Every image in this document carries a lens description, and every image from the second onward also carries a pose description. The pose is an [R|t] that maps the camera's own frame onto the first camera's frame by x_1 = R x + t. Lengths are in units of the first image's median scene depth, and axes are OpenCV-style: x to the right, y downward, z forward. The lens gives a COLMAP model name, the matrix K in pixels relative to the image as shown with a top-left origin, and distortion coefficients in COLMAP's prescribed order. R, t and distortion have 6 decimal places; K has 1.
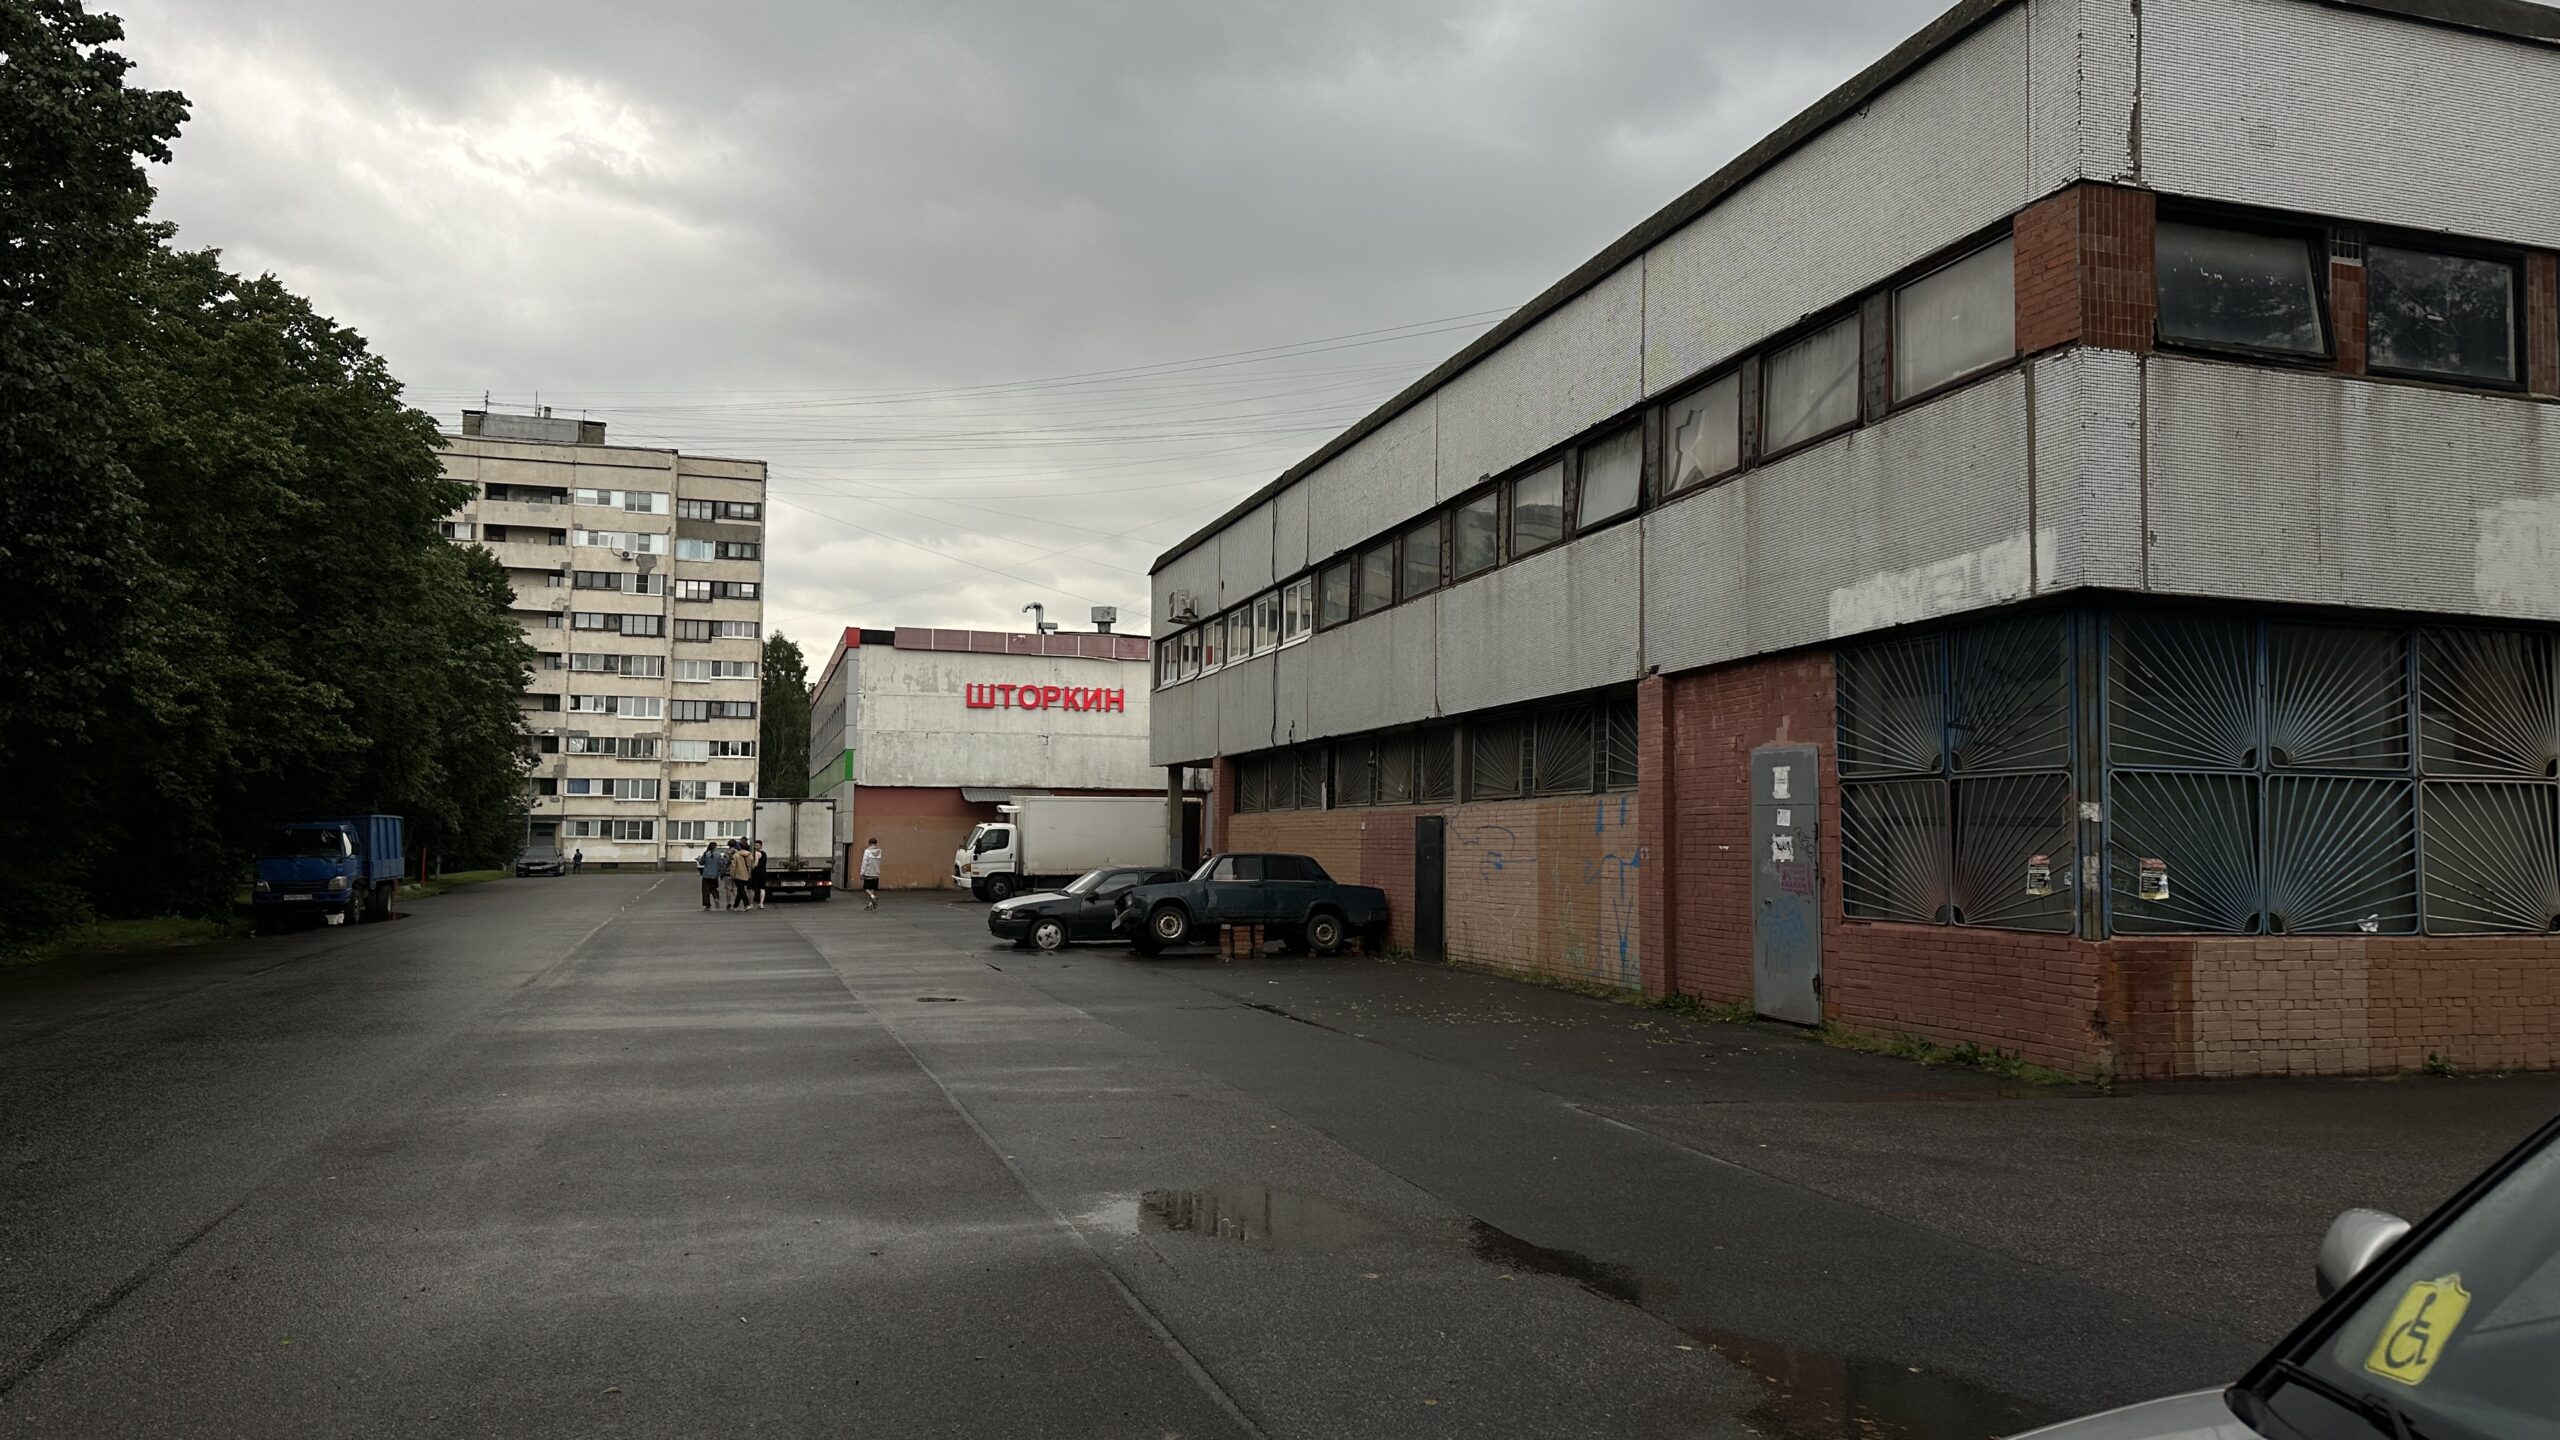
lens RADIAL K [[1742.2, 0, 1280.0], [0, 1742.2, 720.0], [0, 0, 1]] dist [-0.009044, -0.002904]
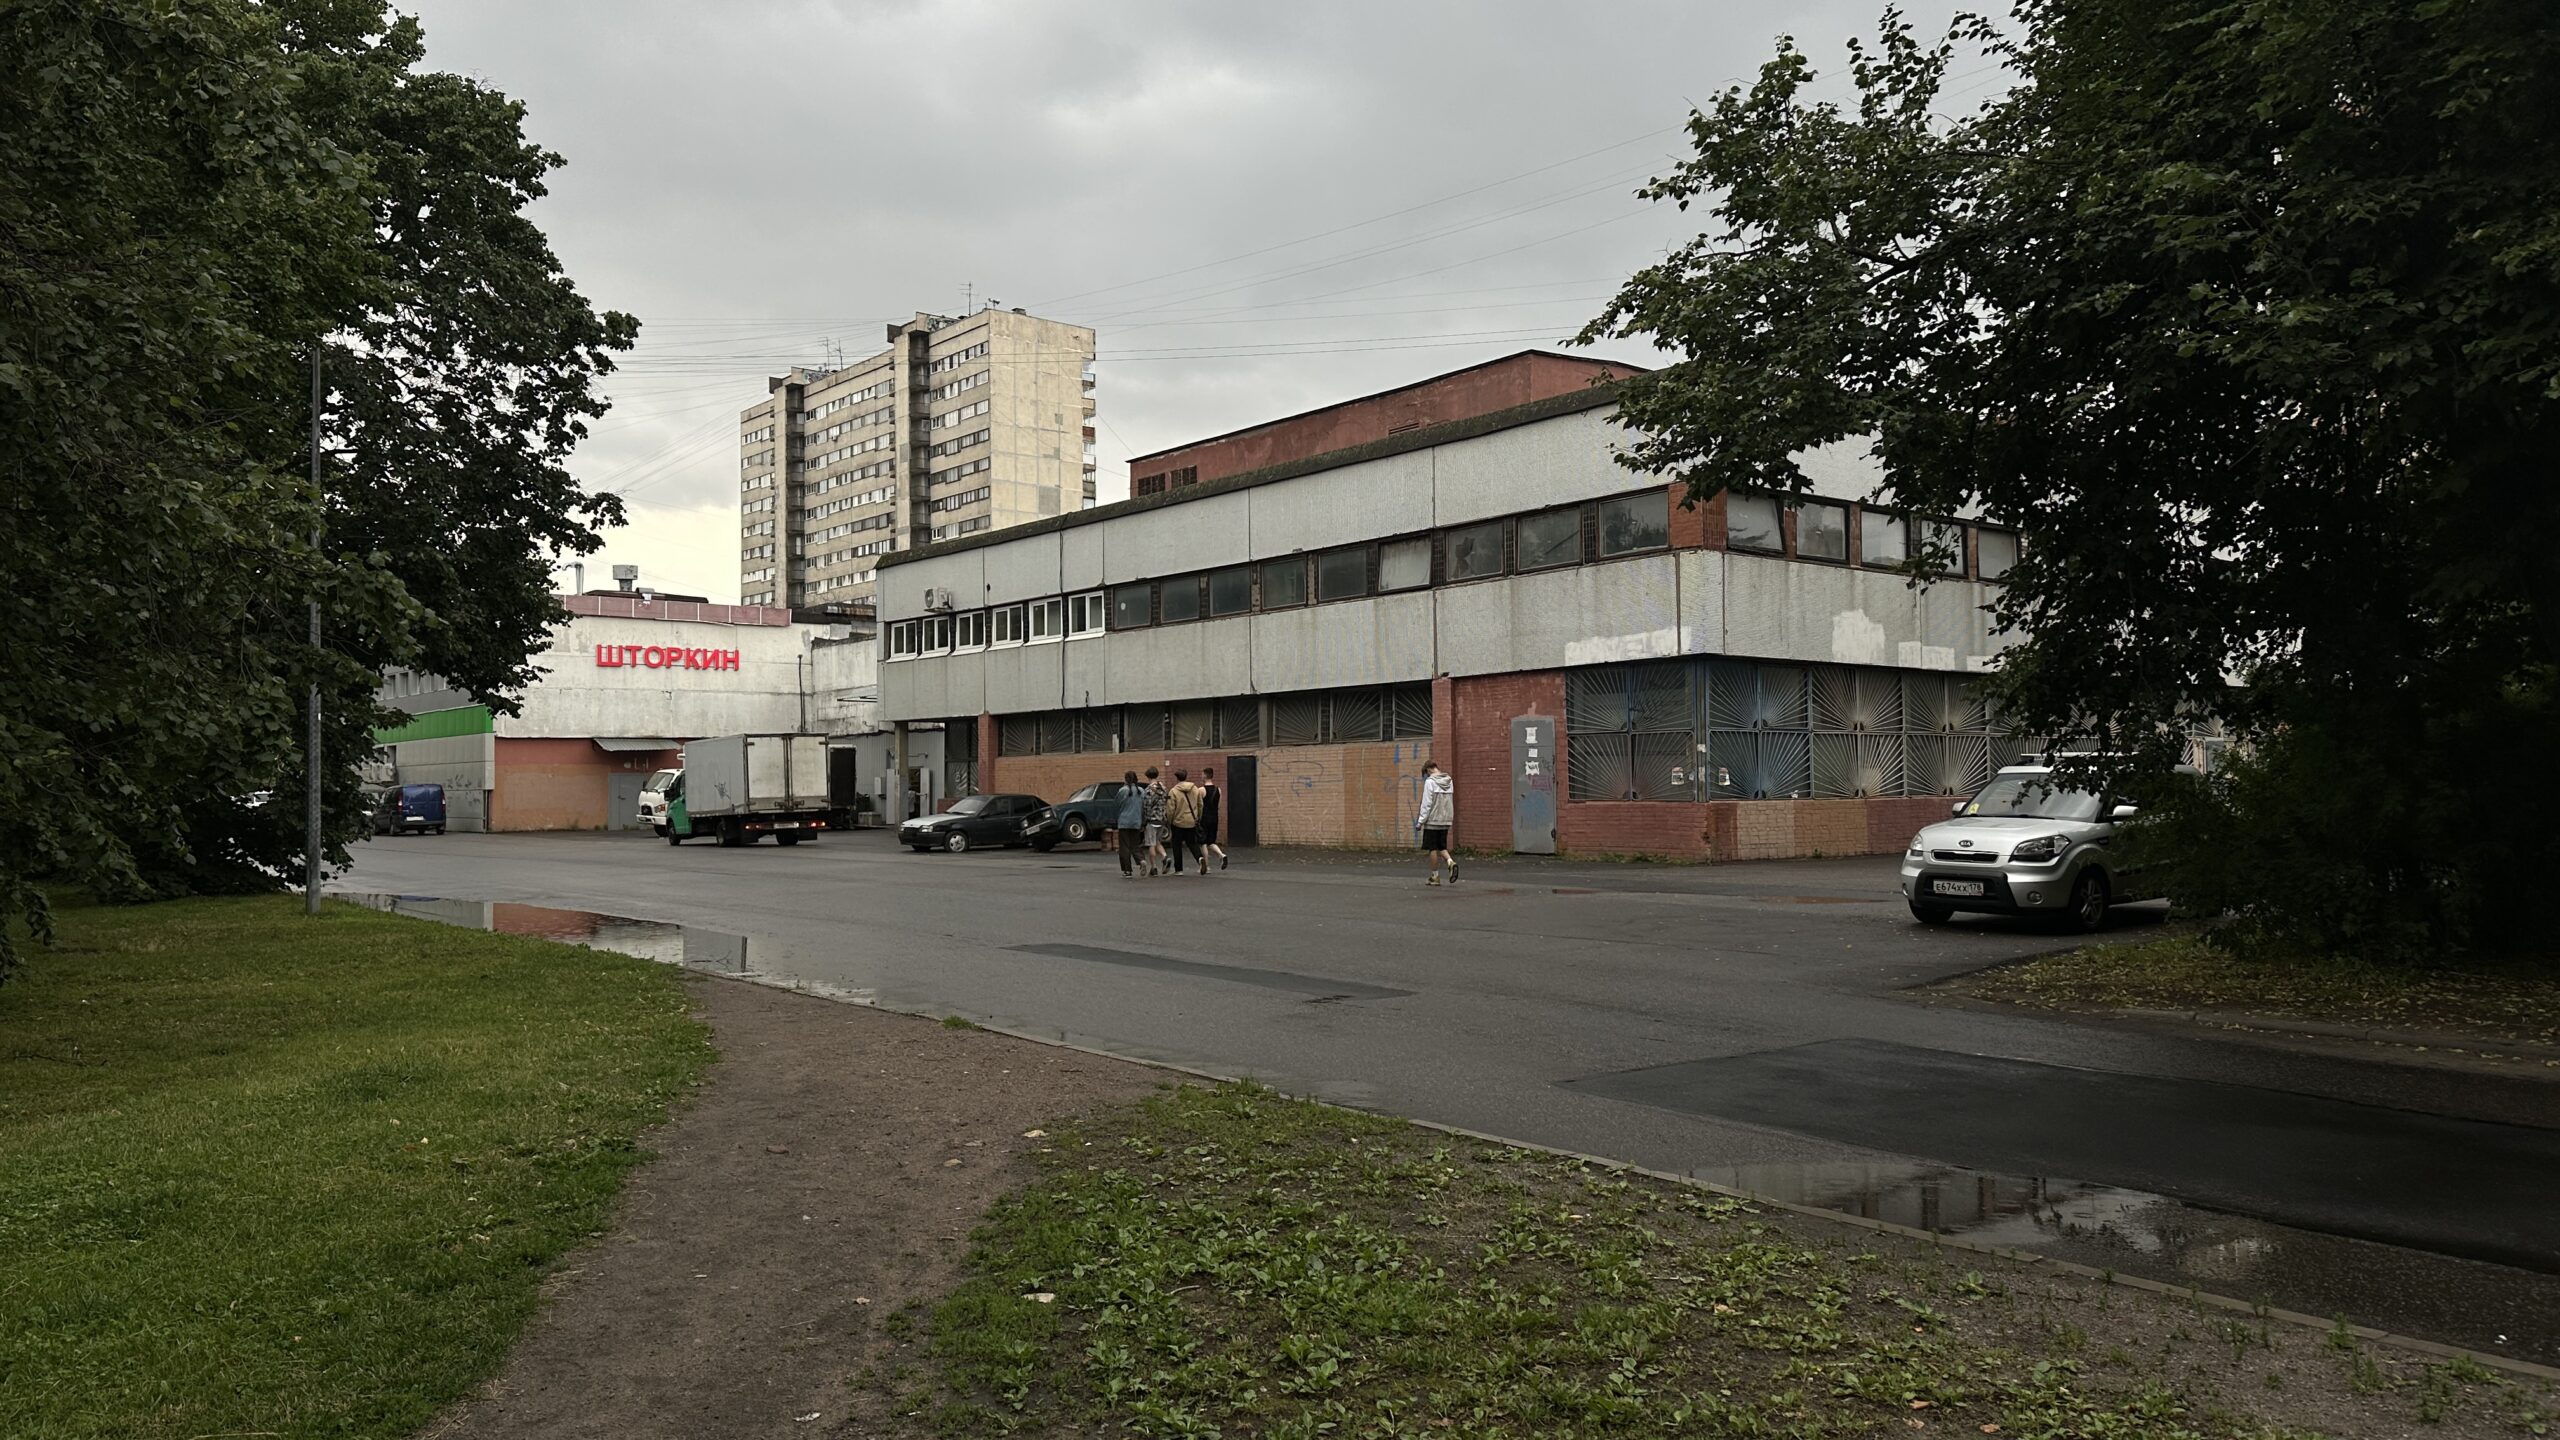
lens RADIAL K [[1772.8, 0, 1280.0], [0, 1772.8, 720.0], [0, 0, 1]] dist [0.048412, -0.000633]
pose [[0.923739, -0.006487, 0.382968, -0.747772], [-0.006645, 0.999435, 0.032957, -0.046402], [-0.382965, -0.032988, 0.923174, -0.760692]]
